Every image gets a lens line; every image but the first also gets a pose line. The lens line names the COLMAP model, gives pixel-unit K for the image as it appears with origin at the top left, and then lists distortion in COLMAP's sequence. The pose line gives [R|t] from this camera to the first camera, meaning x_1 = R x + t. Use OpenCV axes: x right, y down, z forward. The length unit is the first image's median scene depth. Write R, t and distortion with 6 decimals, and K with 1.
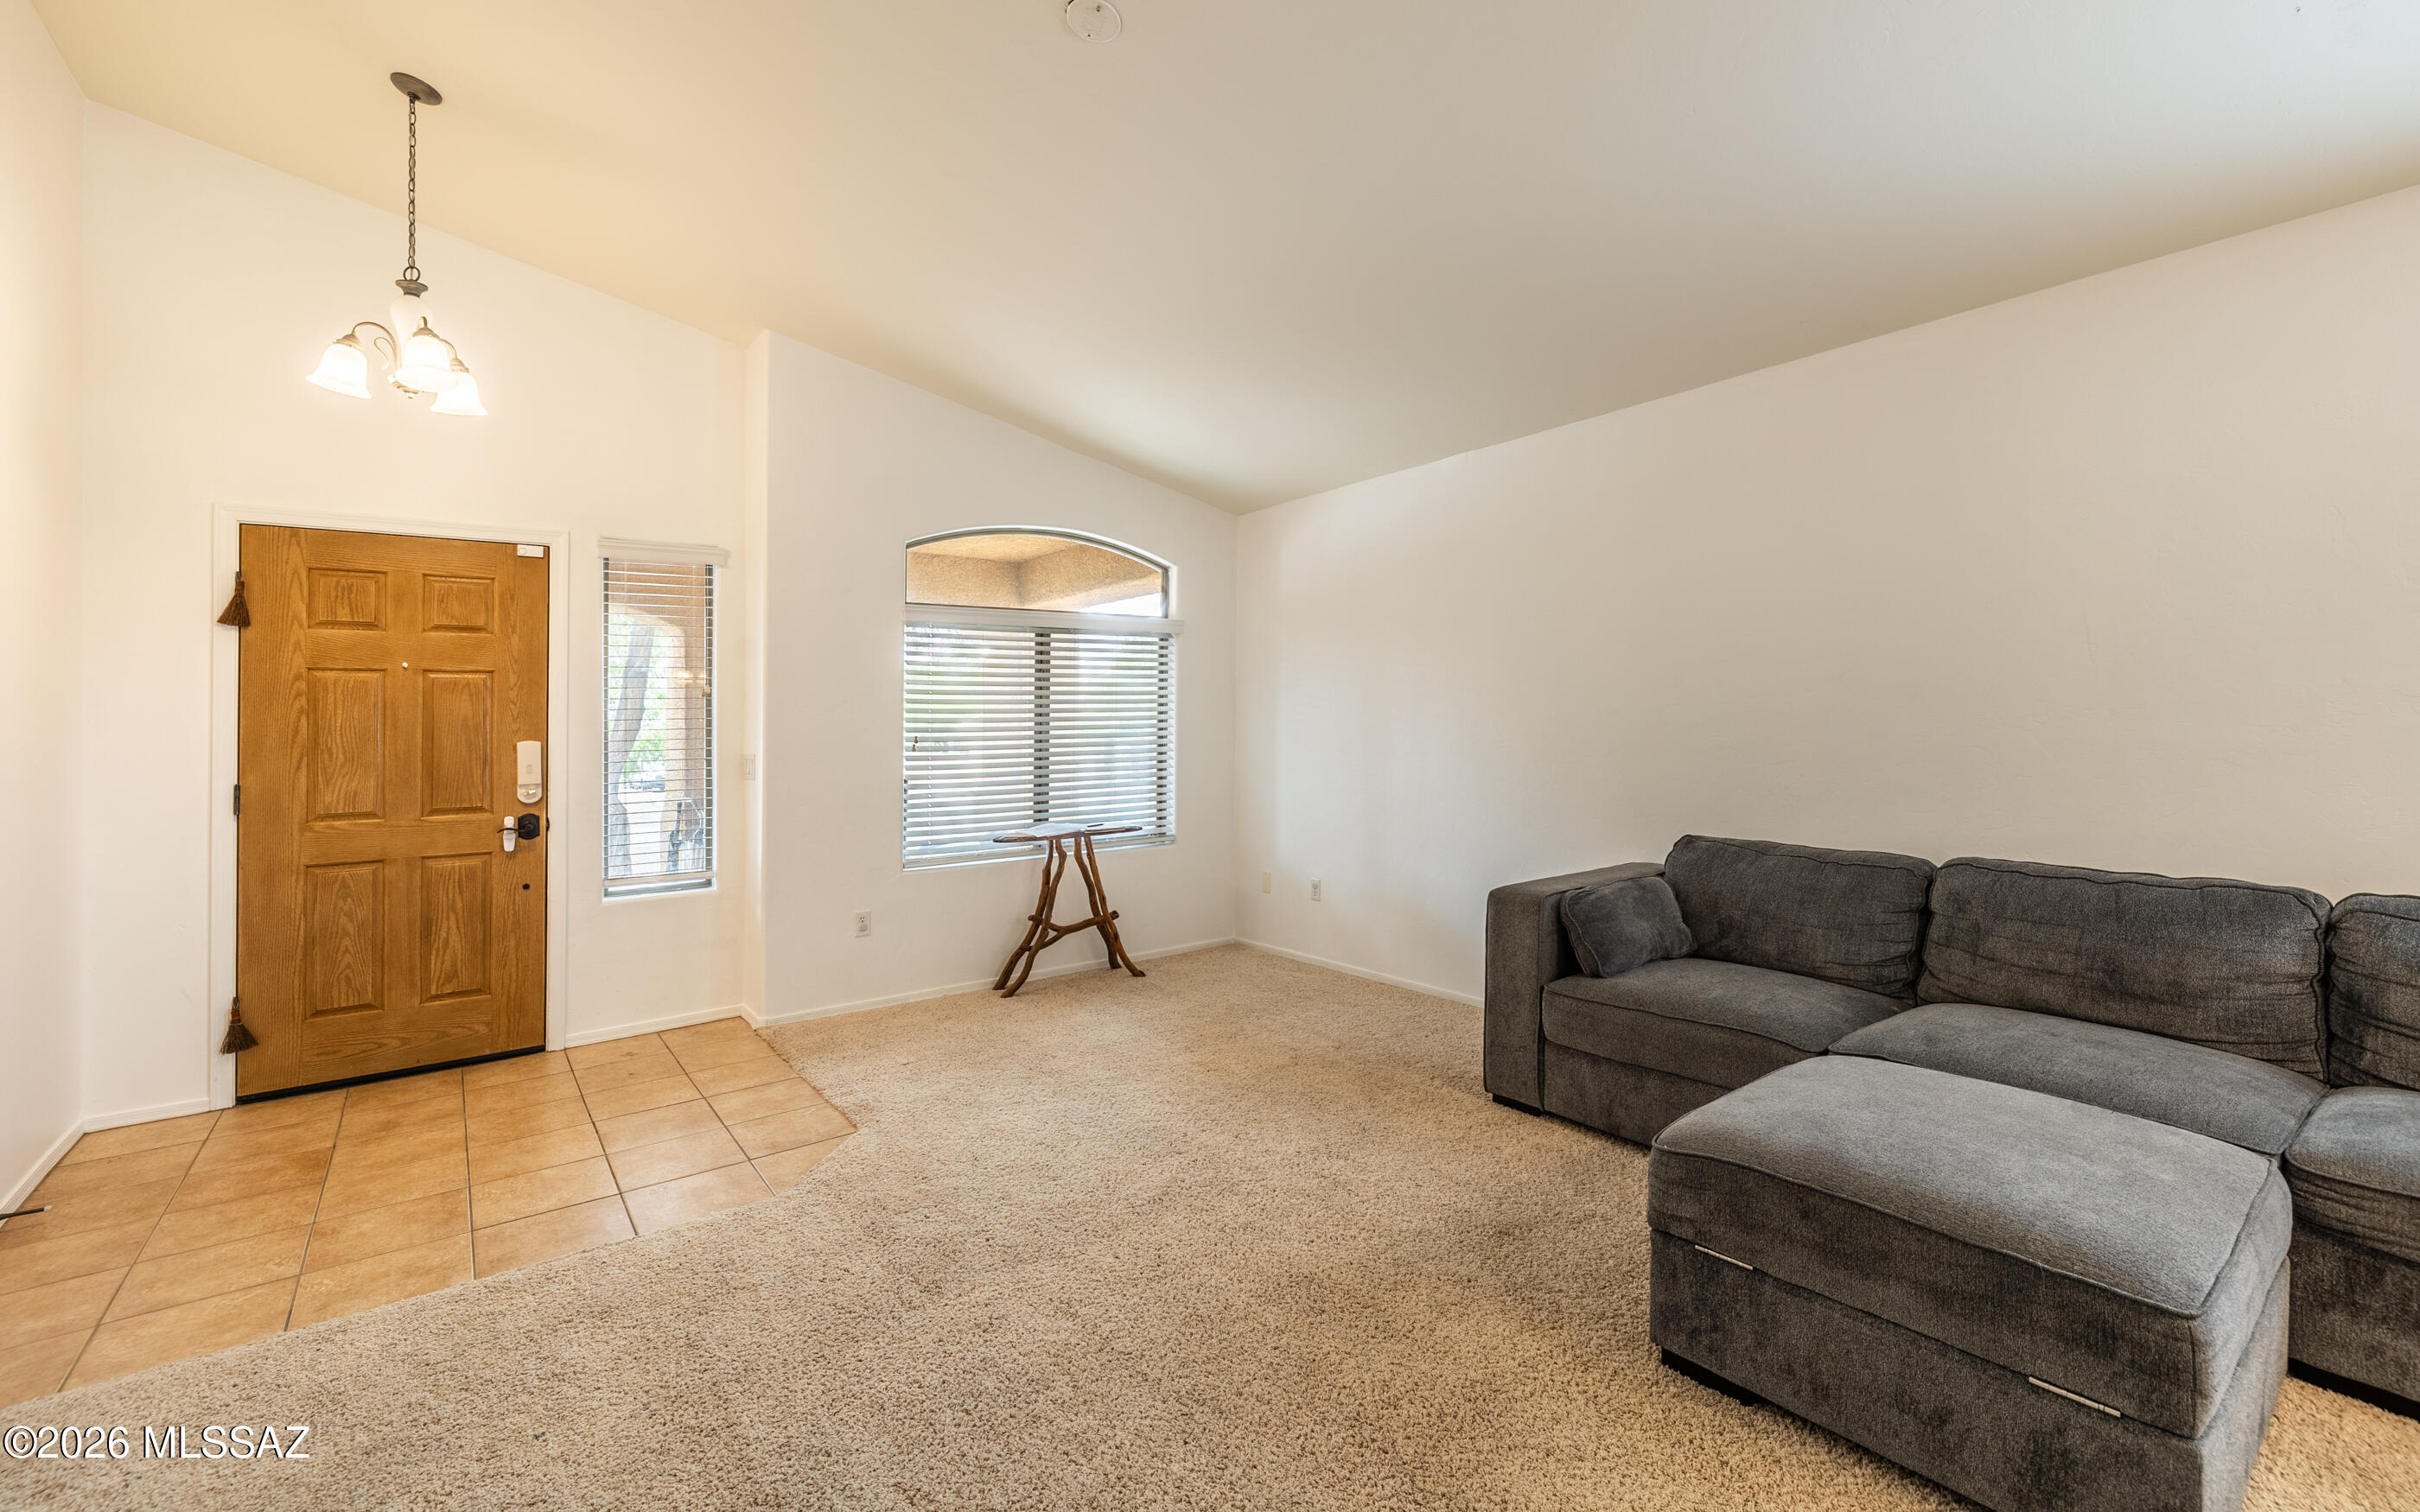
lens RADIAL K [[1036.3, 0, 1216.4], [0, 1036.3, 741.8], [0, 0, 1]] dist [-0.000212, -0.000389]
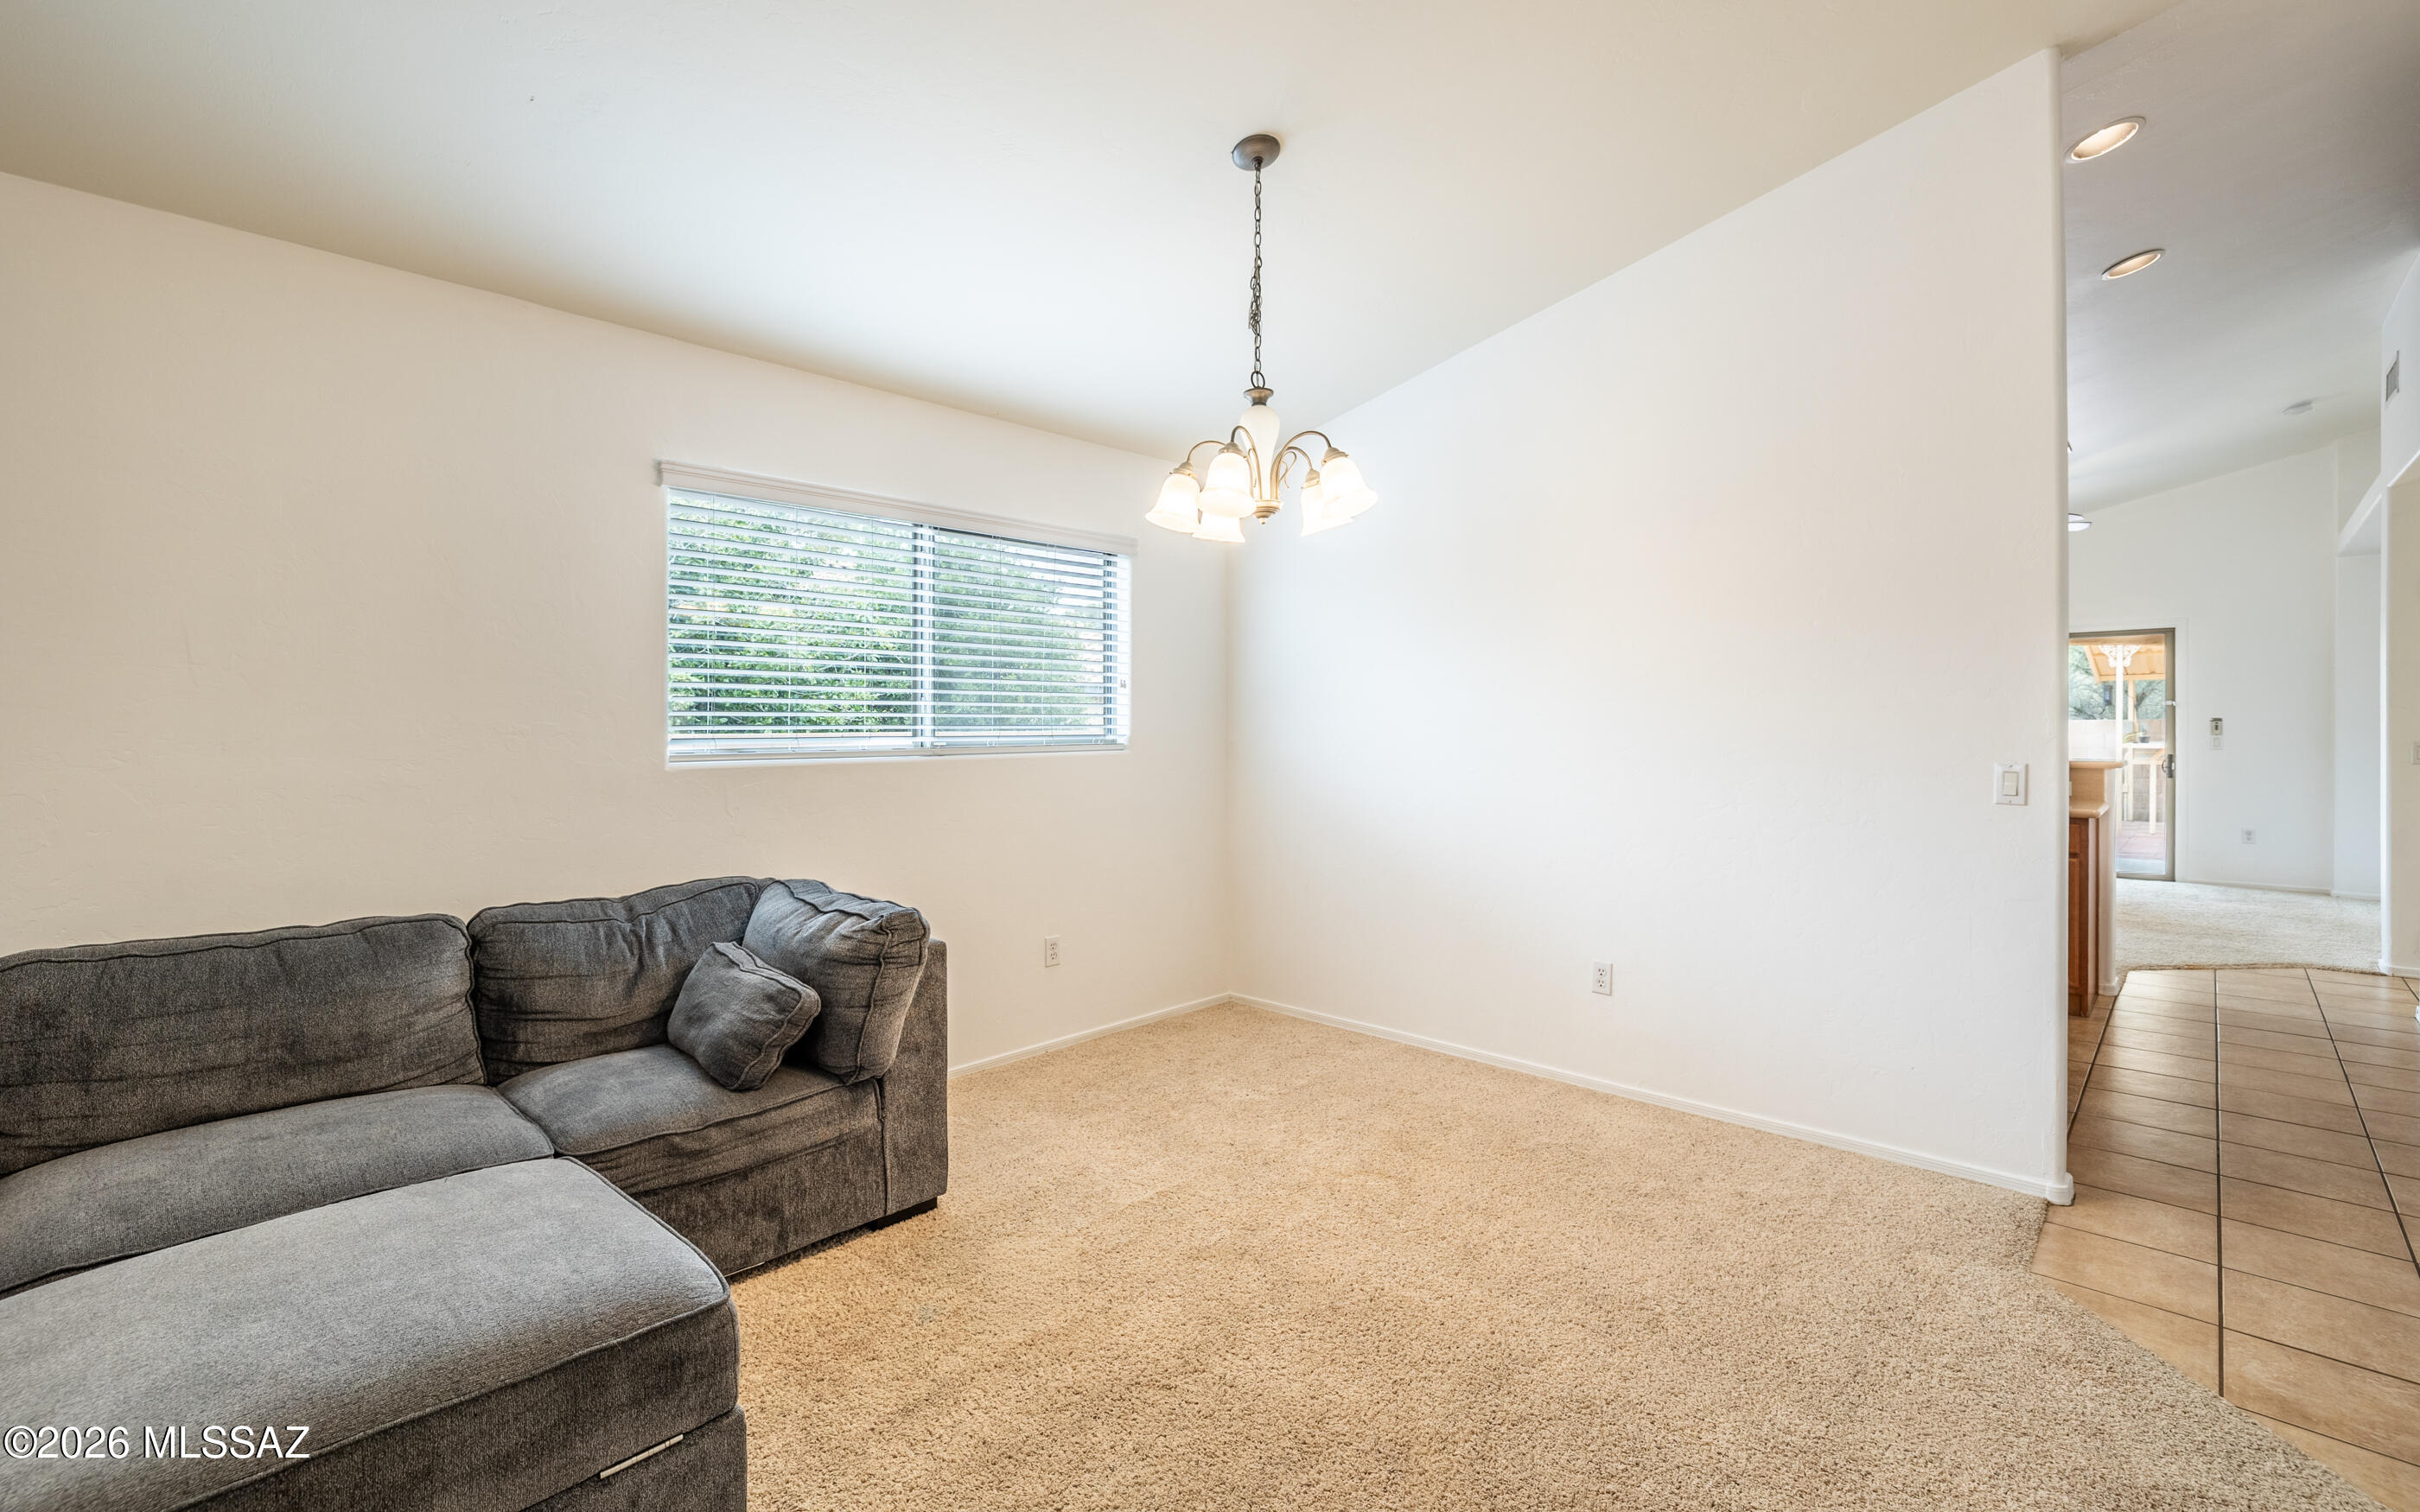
lens RADIAL K [[1036.3, 0, 1220.6], [0, 1036.3, 757.1], [0, 0, 1]] dist [-0.000212, -0.000389]
pose [[-0.172438, -0.007245, 0.984994, -0.102726], [0.026482, 0.999577, 0.011988, -0.007403], [-0.984664, 0.028152, -0.172173, 0.302798]]
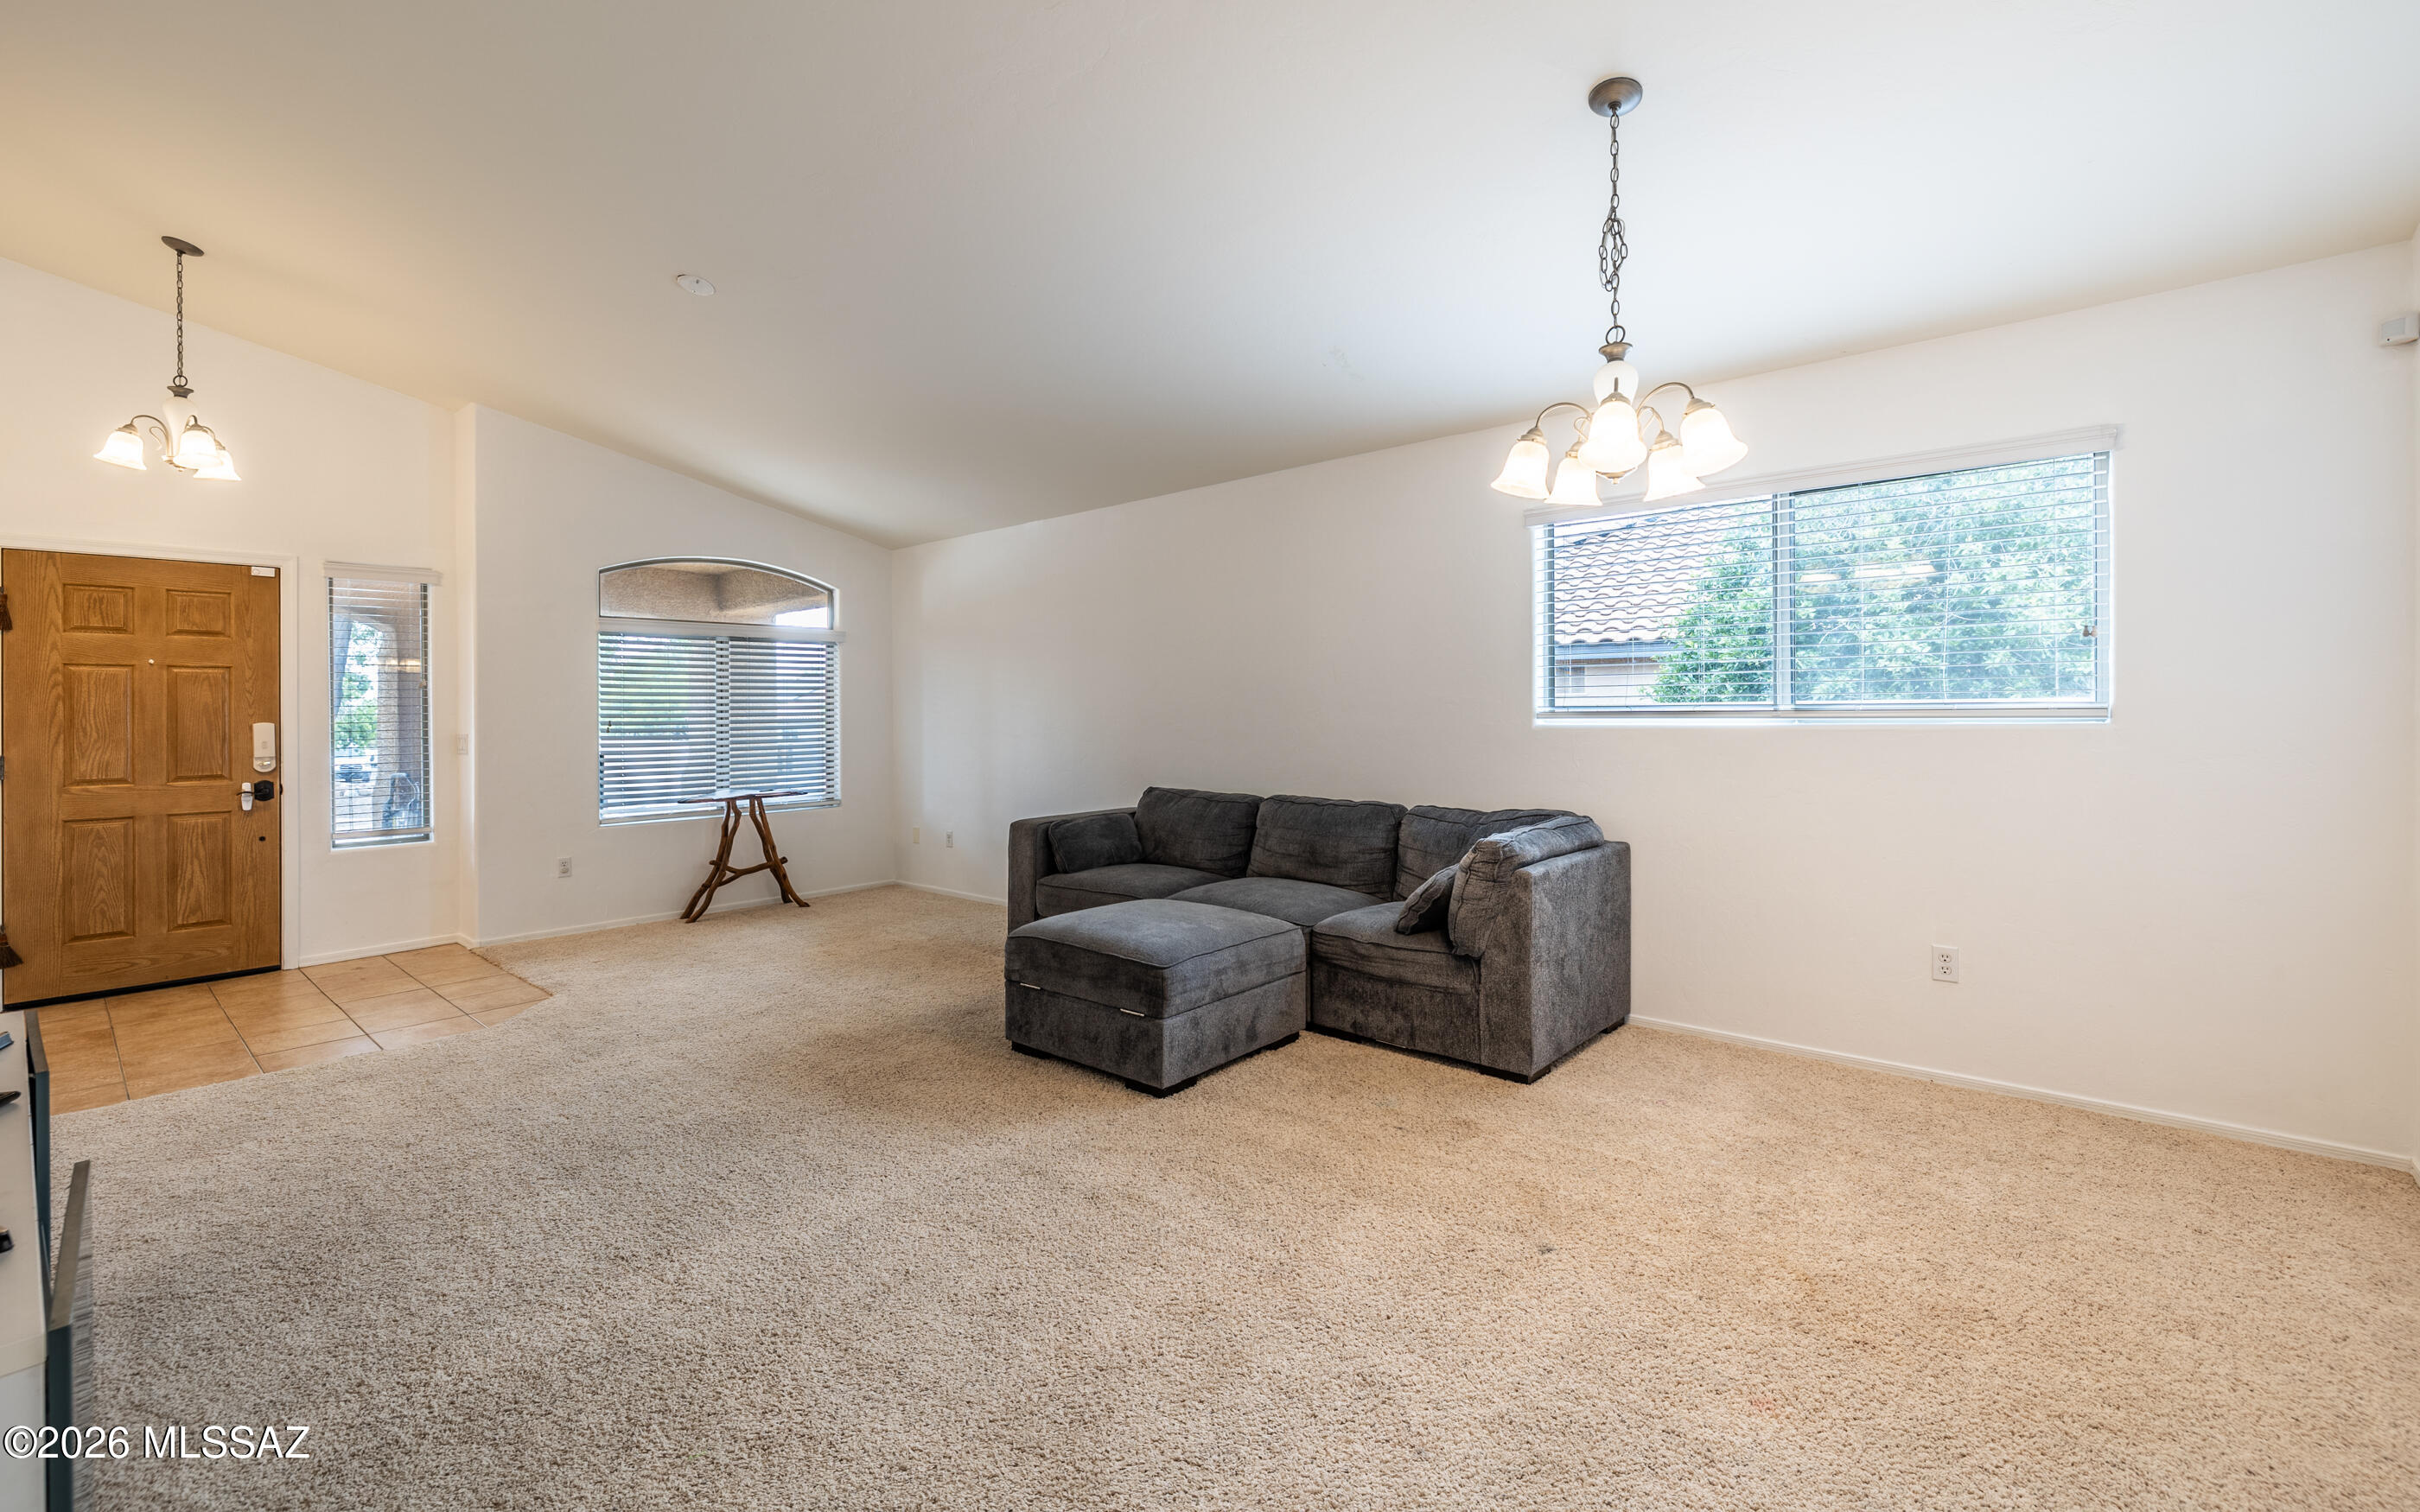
lens RADIAL K [[1036.3, 0, 1227.0], [0, 1036.3, 755.6], [0, 0, 1]] dist [-0.000212, -0.000389]
pose [[0.976835, -0.001678, 0.213986, 0.264392], [-0.003257, 0.999737, 0.022706, 0.008557], [-0.213968, -0.022877, 0.976573, -0.603739]]
